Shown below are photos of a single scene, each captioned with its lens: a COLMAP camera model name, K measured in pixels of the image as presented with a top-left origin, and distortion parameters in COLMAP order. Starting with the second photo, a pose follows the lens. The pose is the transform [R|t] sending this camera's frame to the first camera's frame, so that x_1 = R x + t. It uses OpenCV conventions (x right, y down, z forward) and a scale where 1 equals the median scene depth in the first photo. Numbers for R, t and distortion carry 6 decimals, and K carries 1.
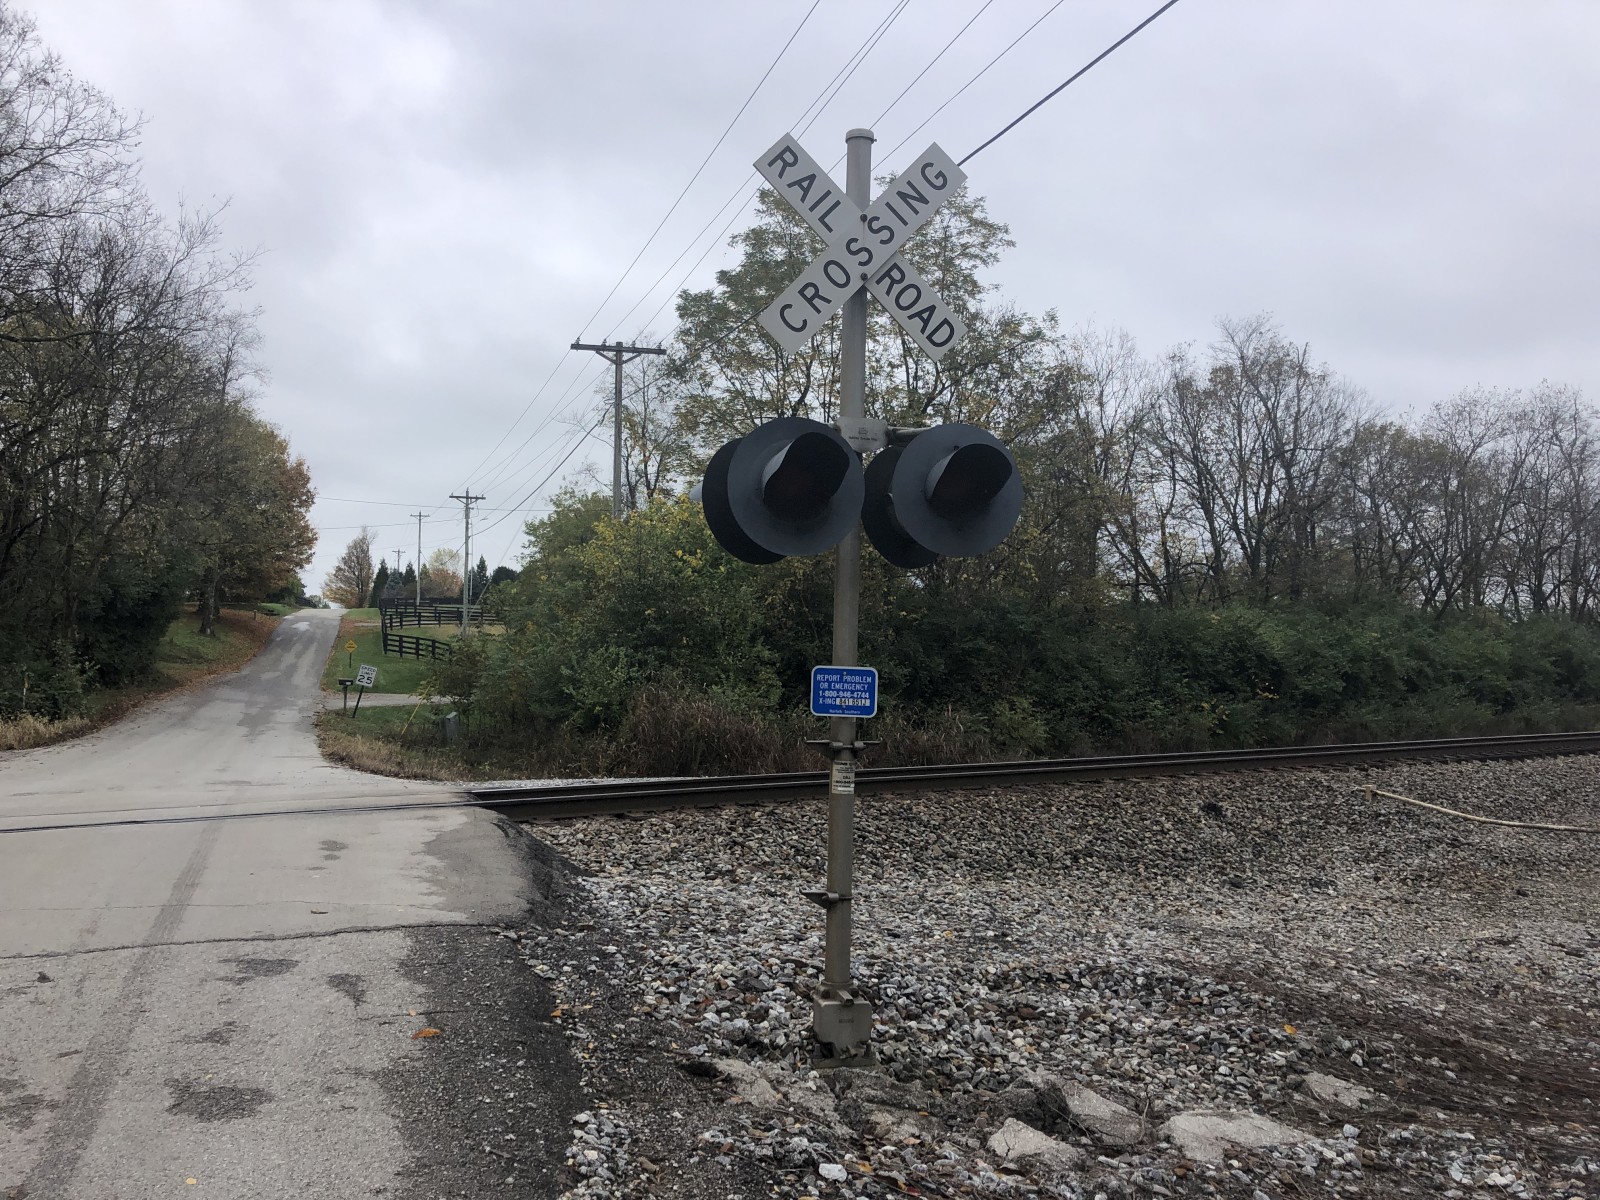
lens RADIAL K [[1307.2, 0, 803.7], [0, 1307.2, 586.5], [0, 0, 1]] dist [0.052181, -0.066099]
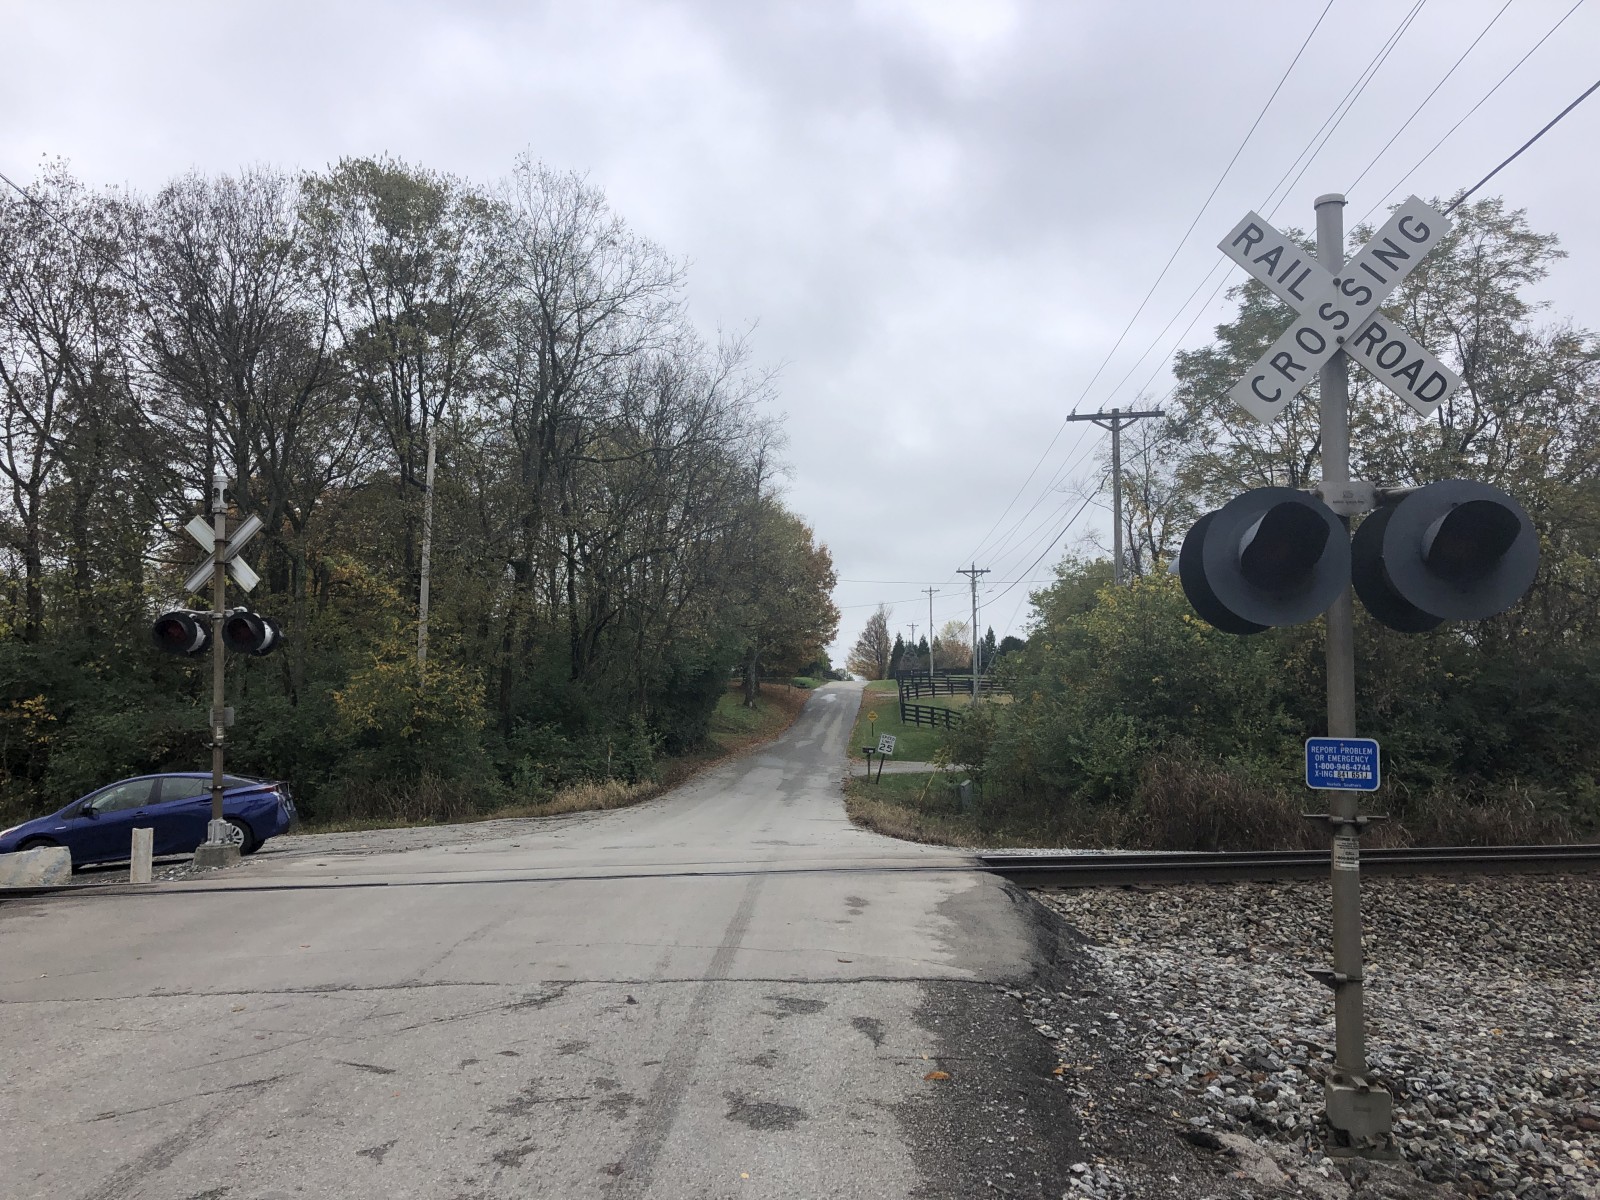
lens RADIAL K [[1307.2, 0, 801.4], [0, 1307.2, 576.8], [0, 0, 1]] dist [0.052181, -0.066099]
pose [[0.926238, -0.051077, -0.373462, 0.005601], [0.028932, 0.997487, -0.064666, -0.001102], [0.375826, 0.049091, 0.925389, -0.010890]]
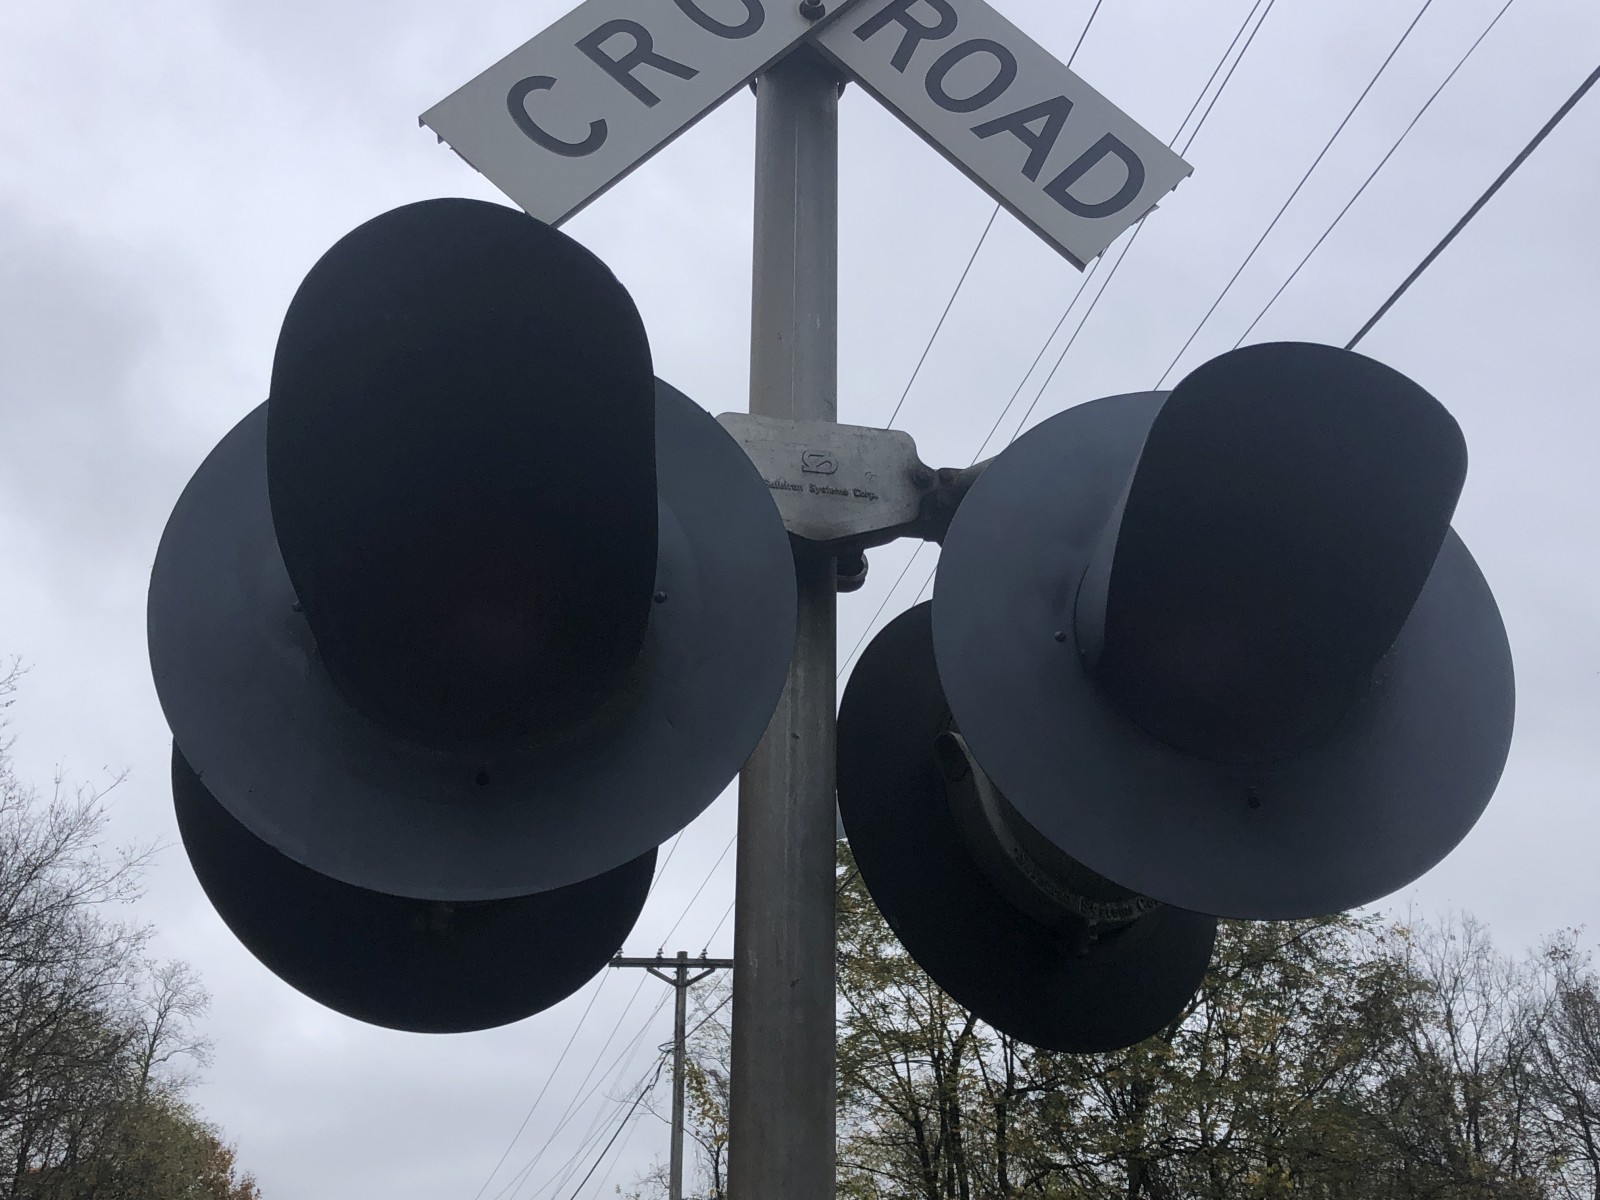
lens RADIAL K [[1819.0, 0, 787.2], [0, 1819.0, 560.3], [0, 0, 1]] dist [0.013481, 0.000000]
pose [[0.993106, -0.068686, -0.094992, 0.012690], [0.024122, 0.912751, -0.407803, 0.007547], [0.114714, 0.402700, 0.908115, 0.121577]]
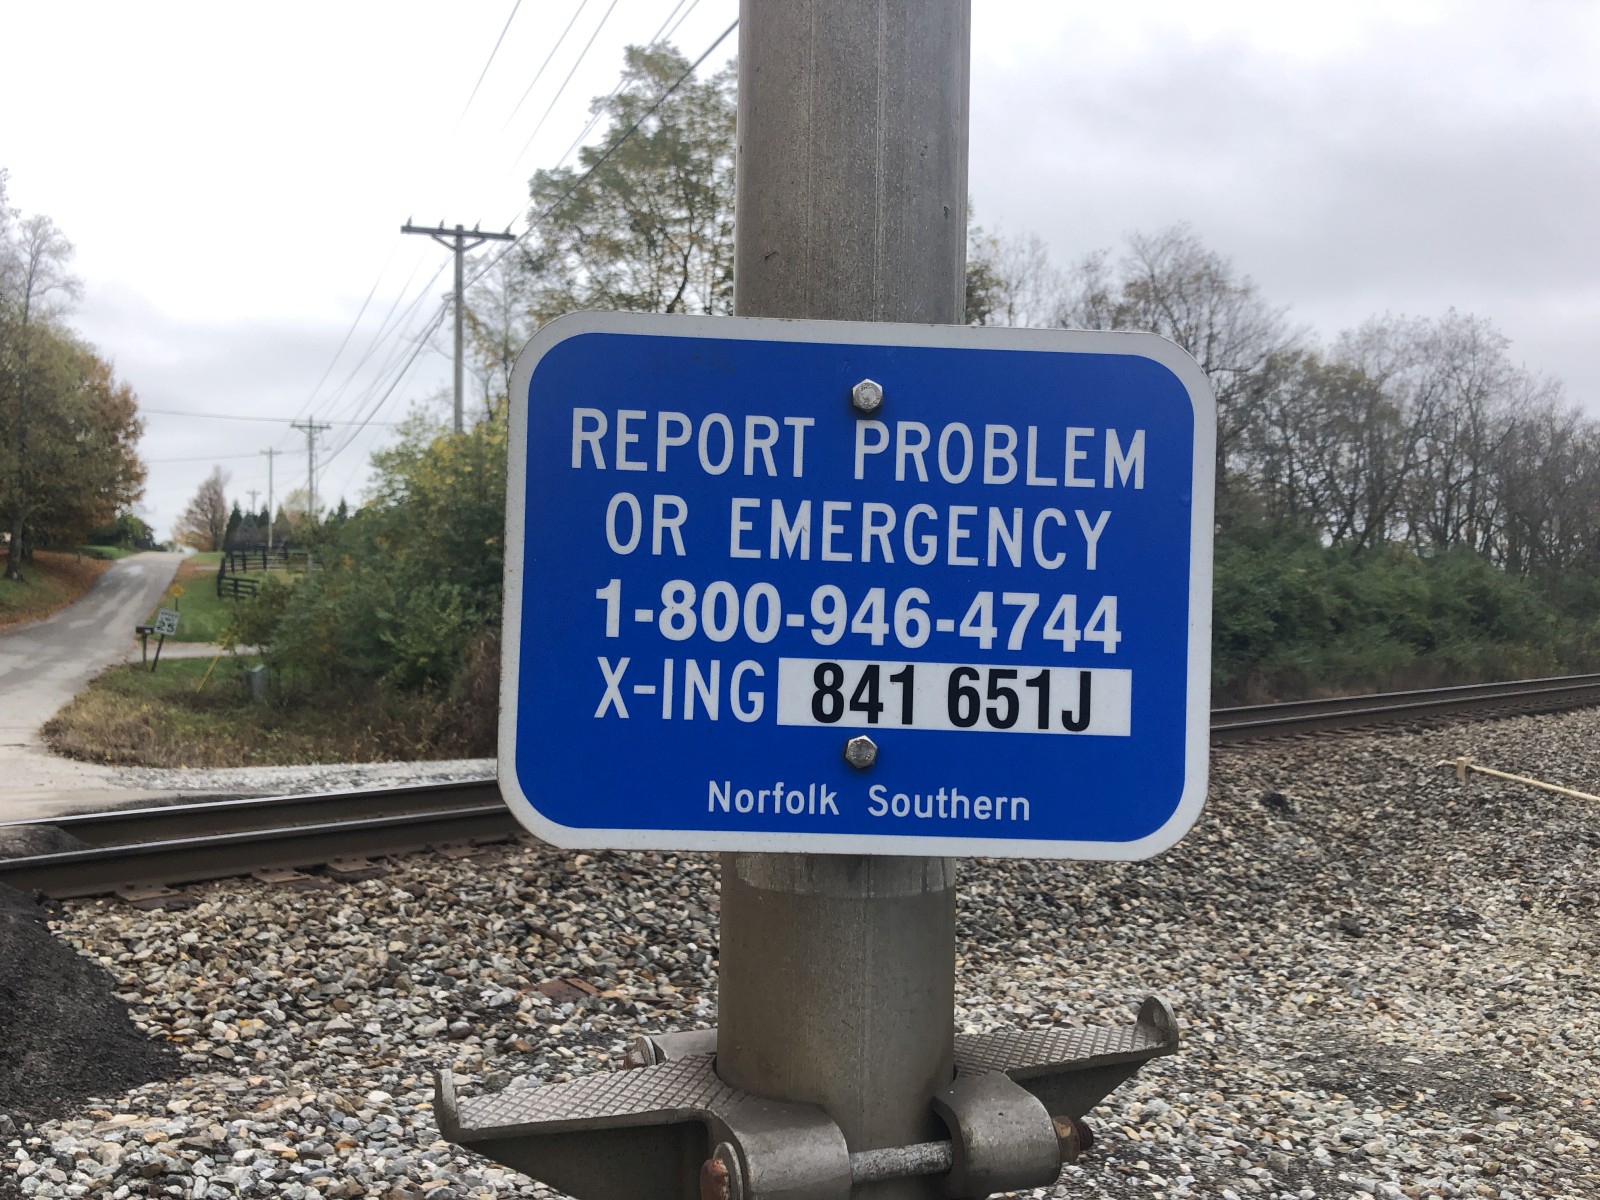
lens RADIAL K [[1307.2, 0, 760.0], [0, 1307.2, 590.4], [0, 0, 1]] dist [0.052181, -0.066099]
pose [[0.998405, -0.006254, 0.056104, 0.003295], [0.003772, 0.999014, 0.044245, 0.013703], [-0.056325, -0.043963, 0.997444, 0.162247]]
